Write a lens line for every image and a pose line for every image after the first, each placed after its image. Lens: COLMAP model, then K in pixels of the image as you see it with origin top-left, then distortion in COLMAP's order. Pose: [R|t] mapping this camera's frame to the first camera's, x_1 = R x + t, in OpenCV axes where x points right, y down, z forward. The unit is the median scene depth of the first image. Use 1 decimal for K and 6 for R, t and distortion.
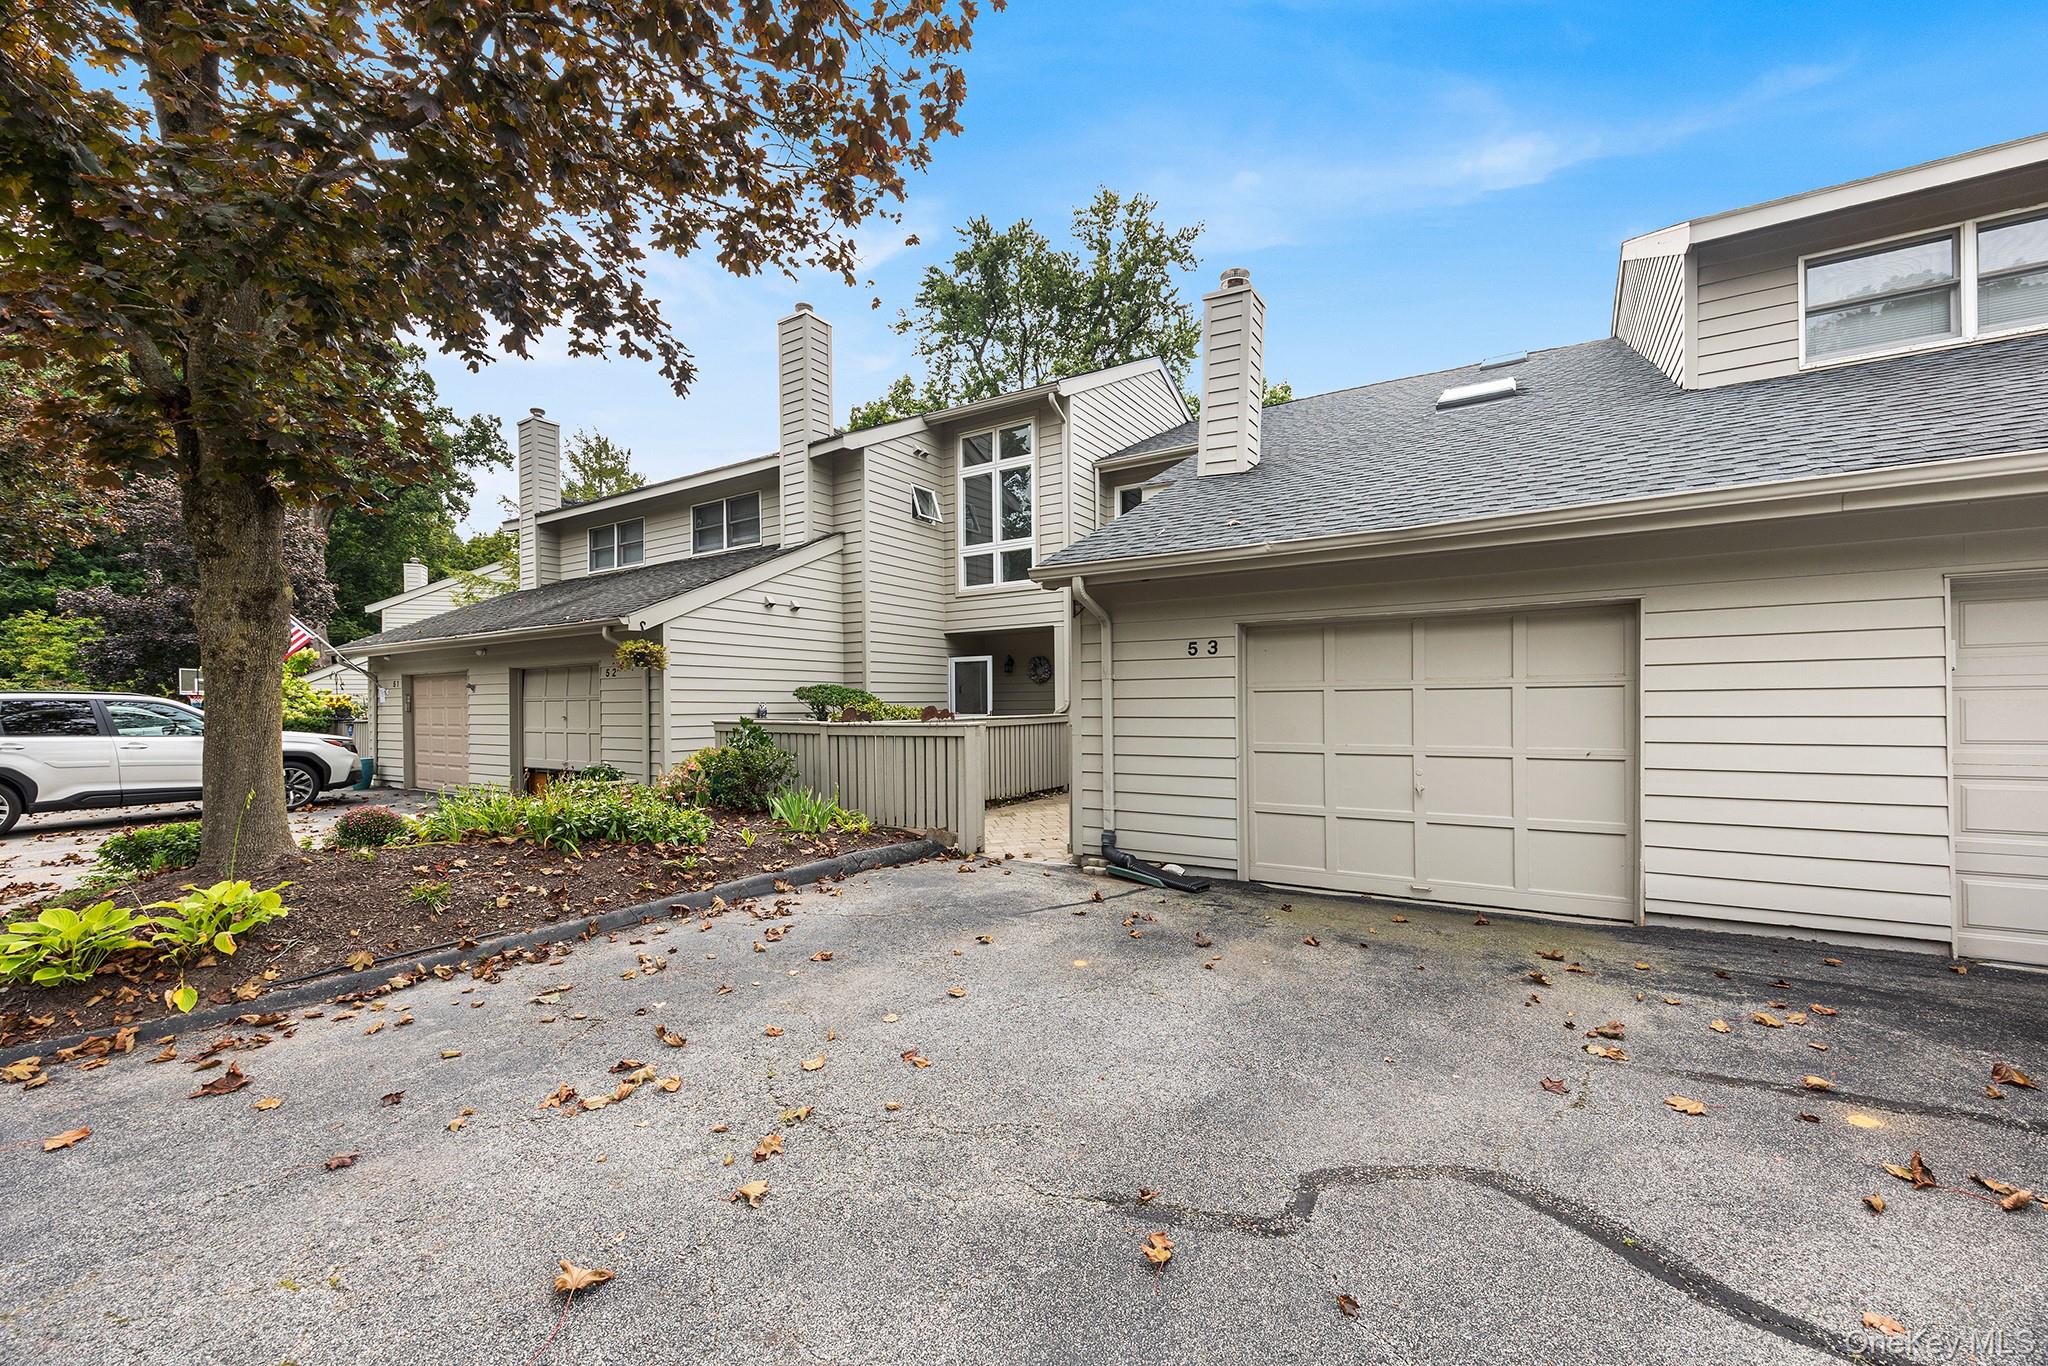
lens RADIAL K [[781.4, 0, 1027.2], [0, 781.4, 702.4], [0, 0, 1]] dist [-0.012966, 0.000022]
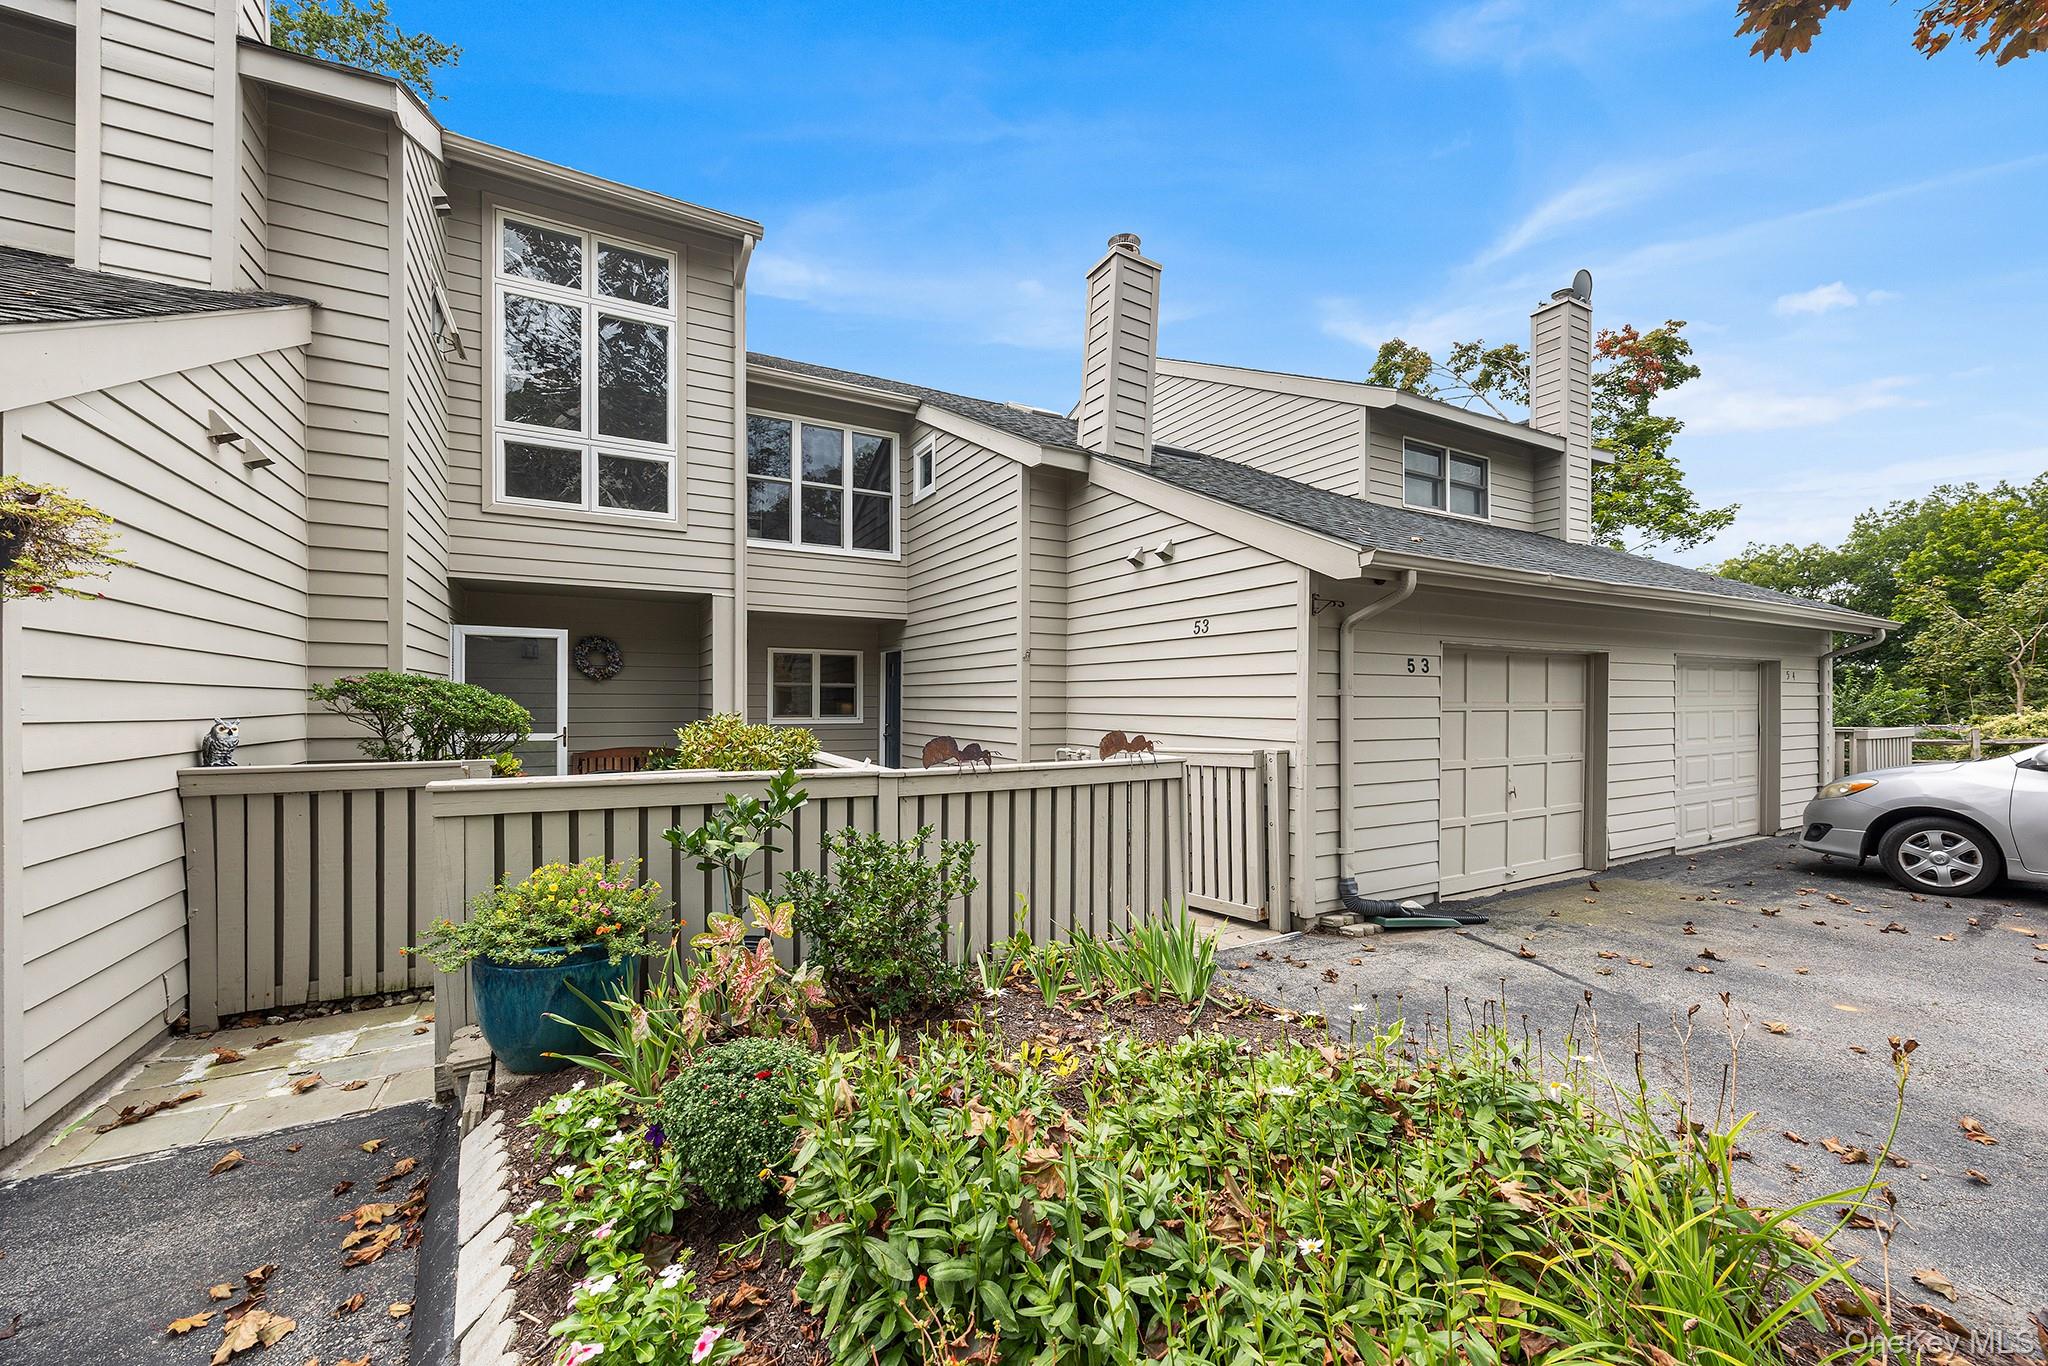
lens RADIAL K [[795.8, 0, 1018.3], [0, 795.8, 697.1], [0, 0, 1]] dist [-0.001355, -0.000362]
pose [[0.481482, 0.012548, 0.876366, -0.436803], [-0.007014, 0.999921, -0.010463, -0.008976], [-0.876428, -0.001109, 0.481532, 0.489594]]
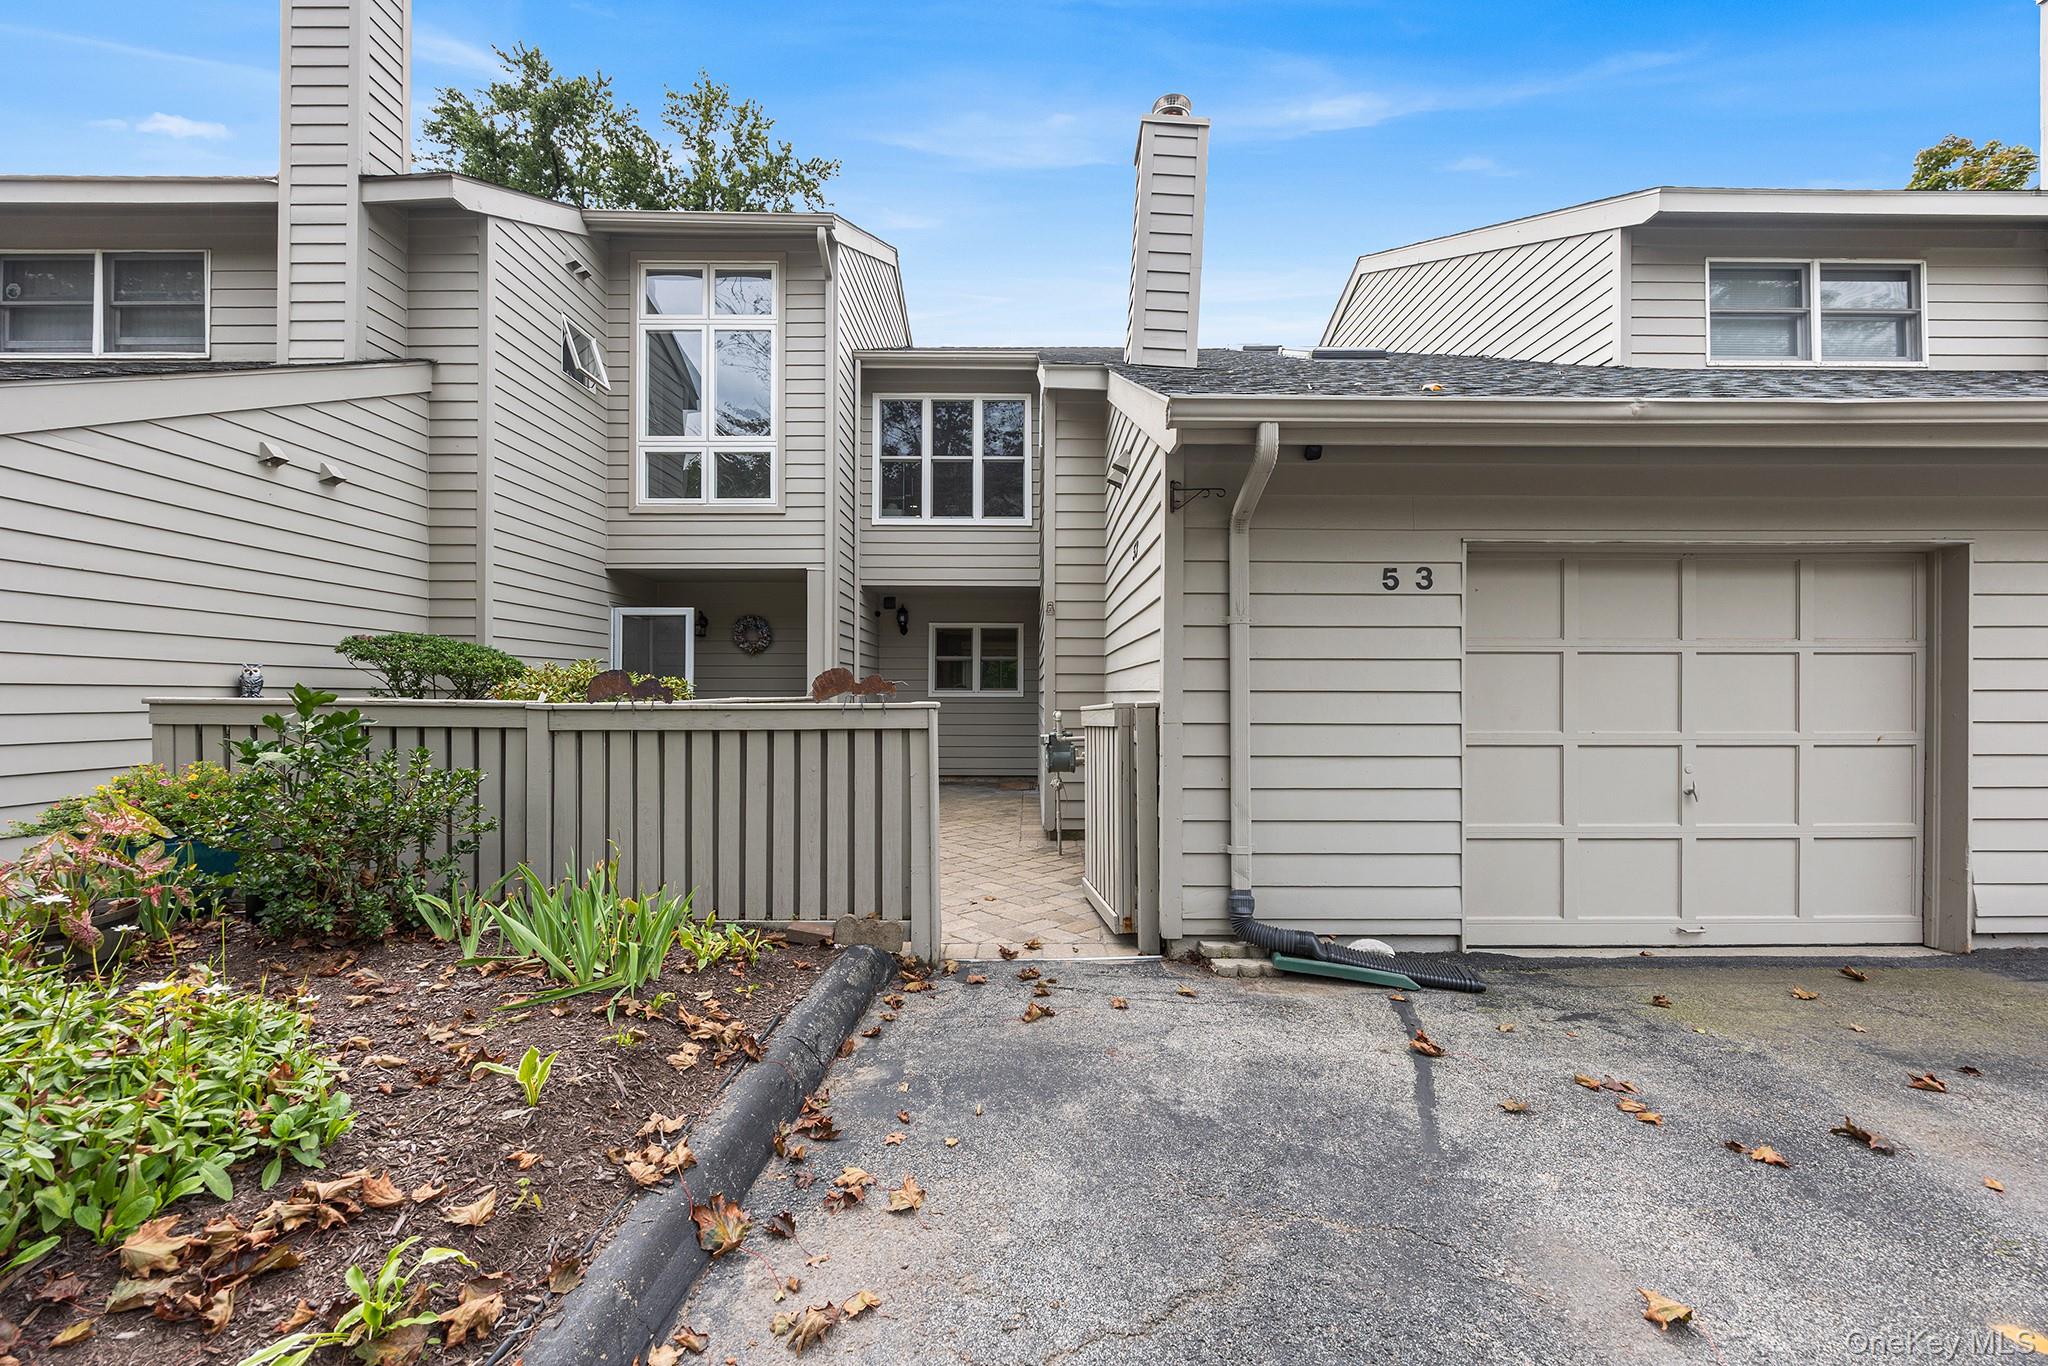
lens RADIAL K [[791.1, 0, 1024.0], [0, 791.1, 683.0], [0, 0, 1]] dist [-0.003710, -0.000341]
pose [[0.845321, 0.017852, 0.533960, -0.183320], [-0.010331, 0.999801, -0.017072, 0.013388], [-0.534159, 0.008915, 0.845337, 0.324297]]
